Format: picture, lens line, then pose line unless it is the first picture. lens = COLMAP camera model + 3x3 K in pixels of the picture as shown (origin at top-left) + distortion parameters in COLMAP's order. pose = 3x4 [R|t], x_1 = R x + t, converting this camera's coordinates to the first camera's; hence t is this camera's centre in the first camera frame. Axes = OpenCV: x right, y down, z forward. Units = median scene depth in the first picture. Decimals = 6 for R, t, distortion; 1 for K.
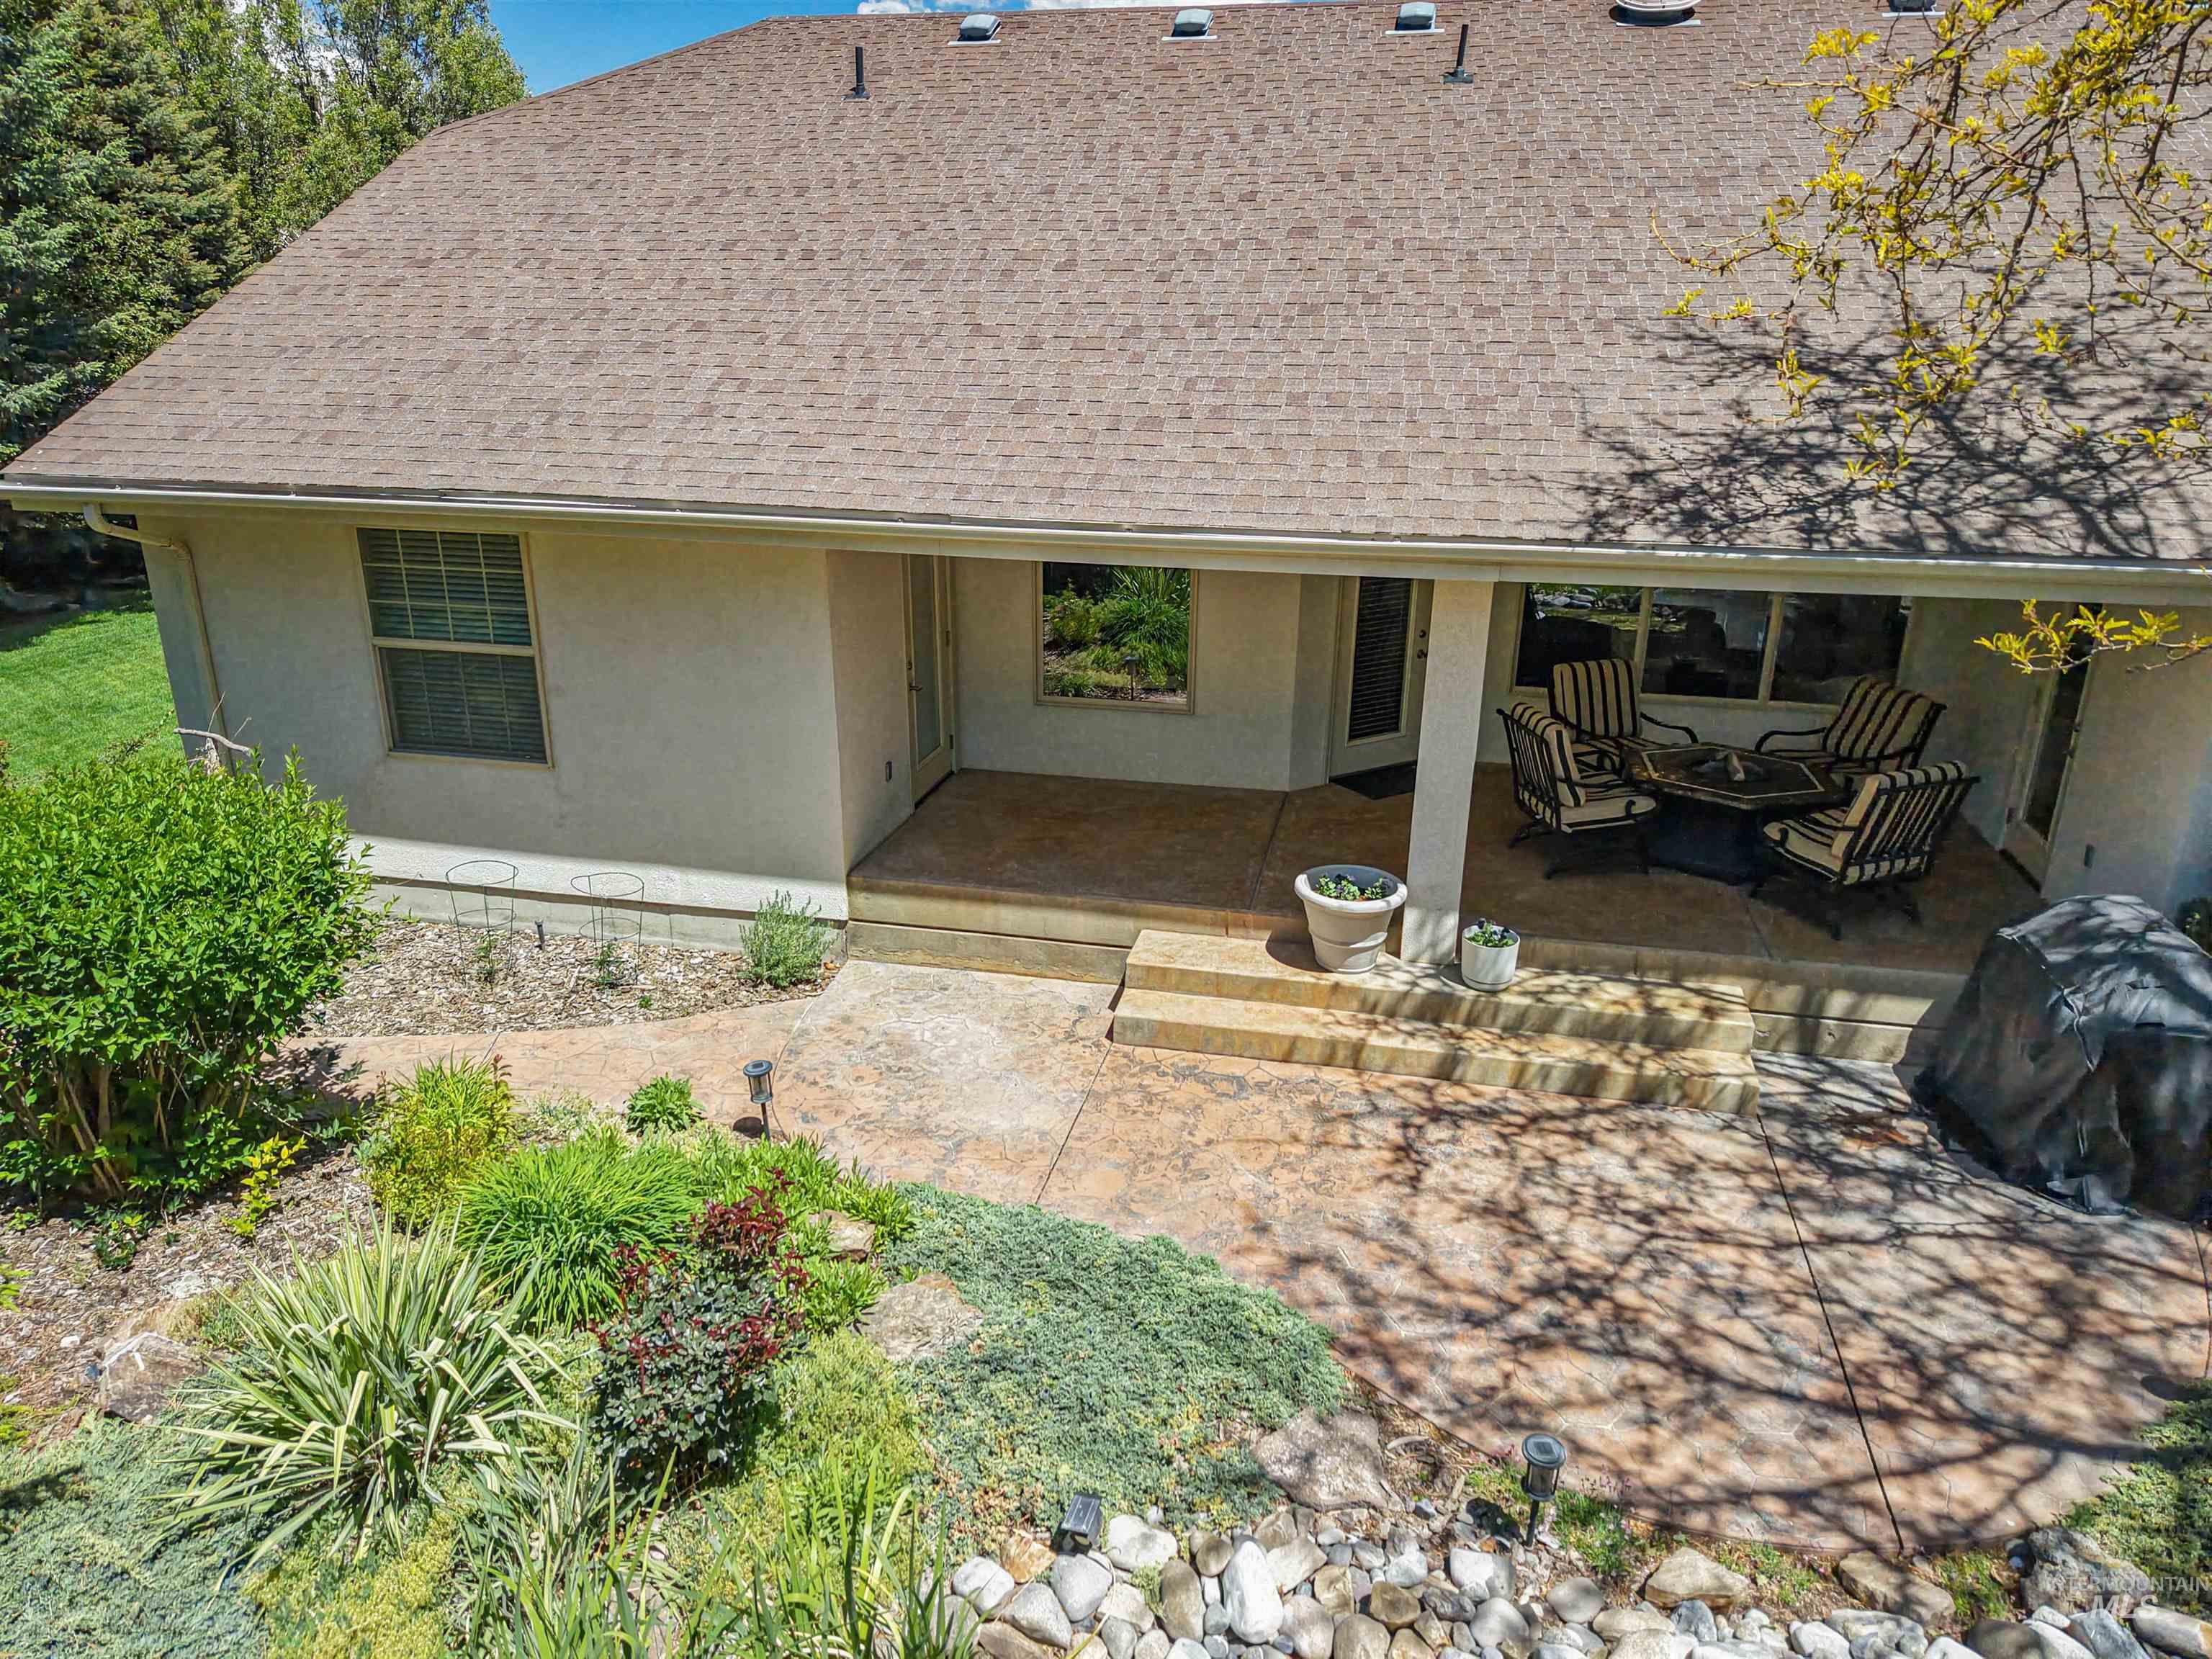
lens RADIAL K [[1477.0, 0, 1086.9], [0, 1477.0, 826.8], [0, 0, 1]] dist [-0.008331, -0.003144]
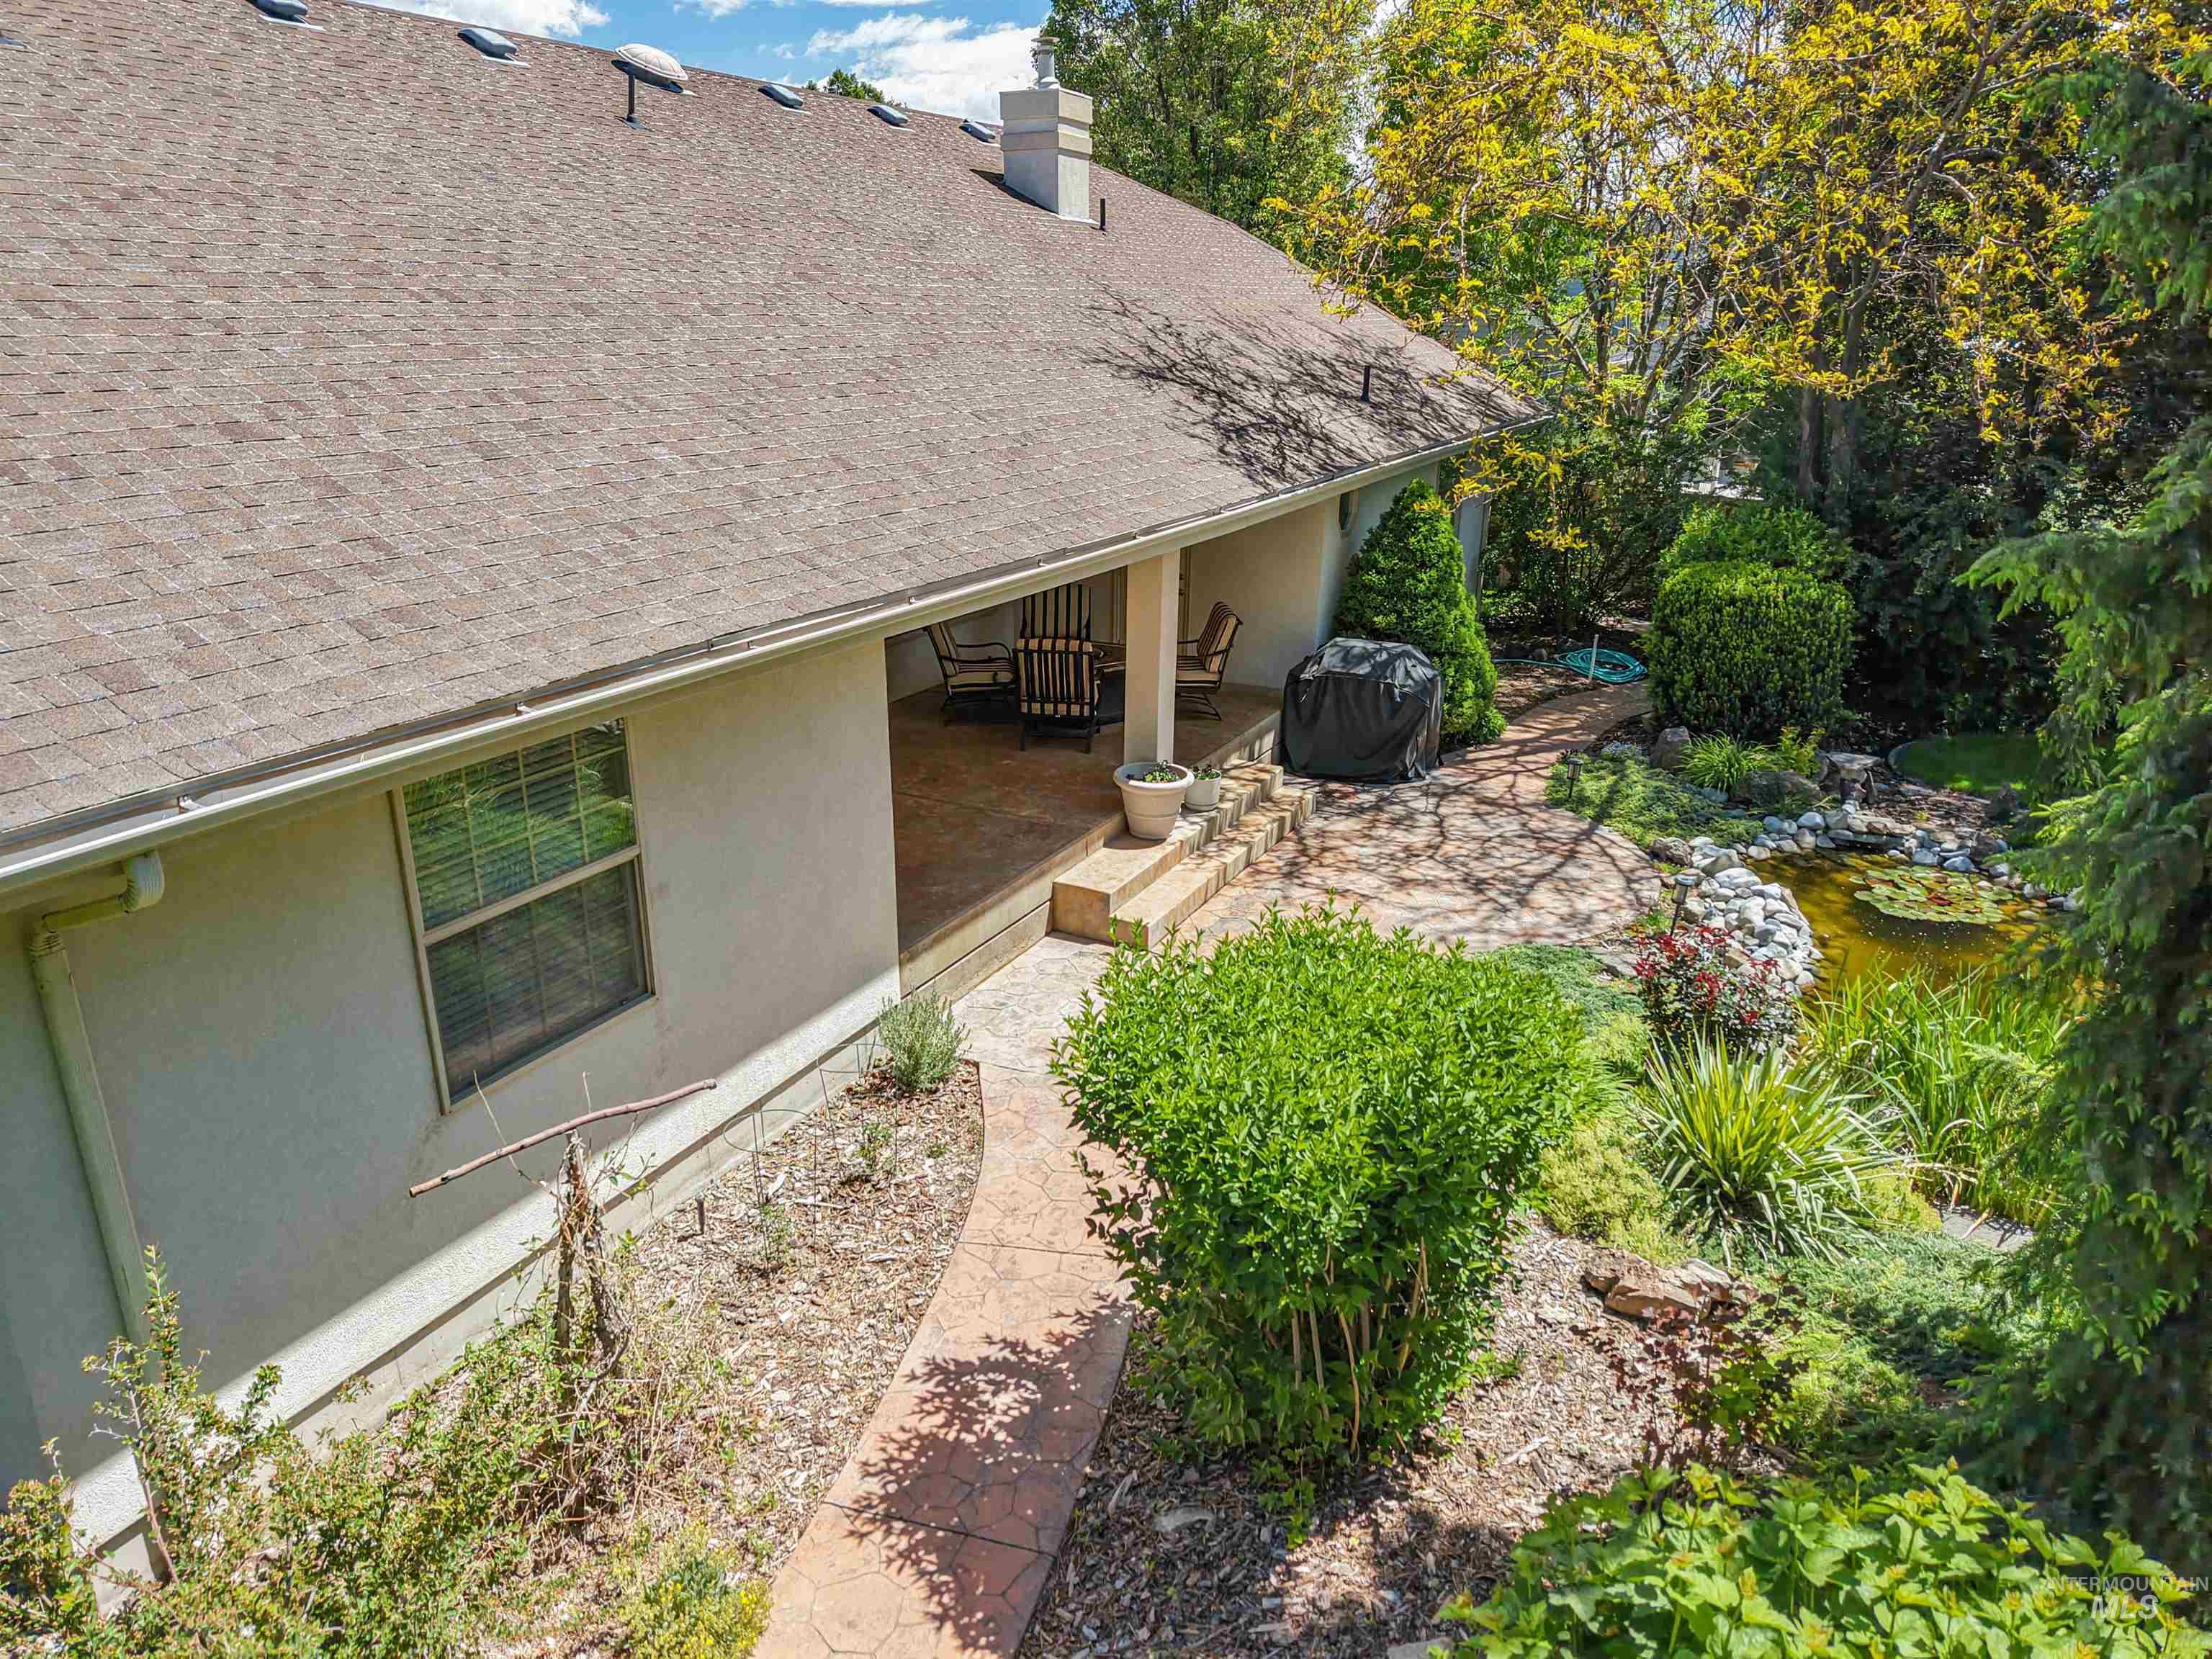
lens RADIAL K [[1477.0, 0, 1086.9], [0, 1477.0, 826.8], [0, 0, 1]] dist [-0.008331, -0.003144]
pose [[0.264812, -0.330093, 0.906043, -1.412328], [0.320407, 0.916323, 0.240192, -0.340230], [-0.909513, 0.226696, 0.348417, 0.779393]]
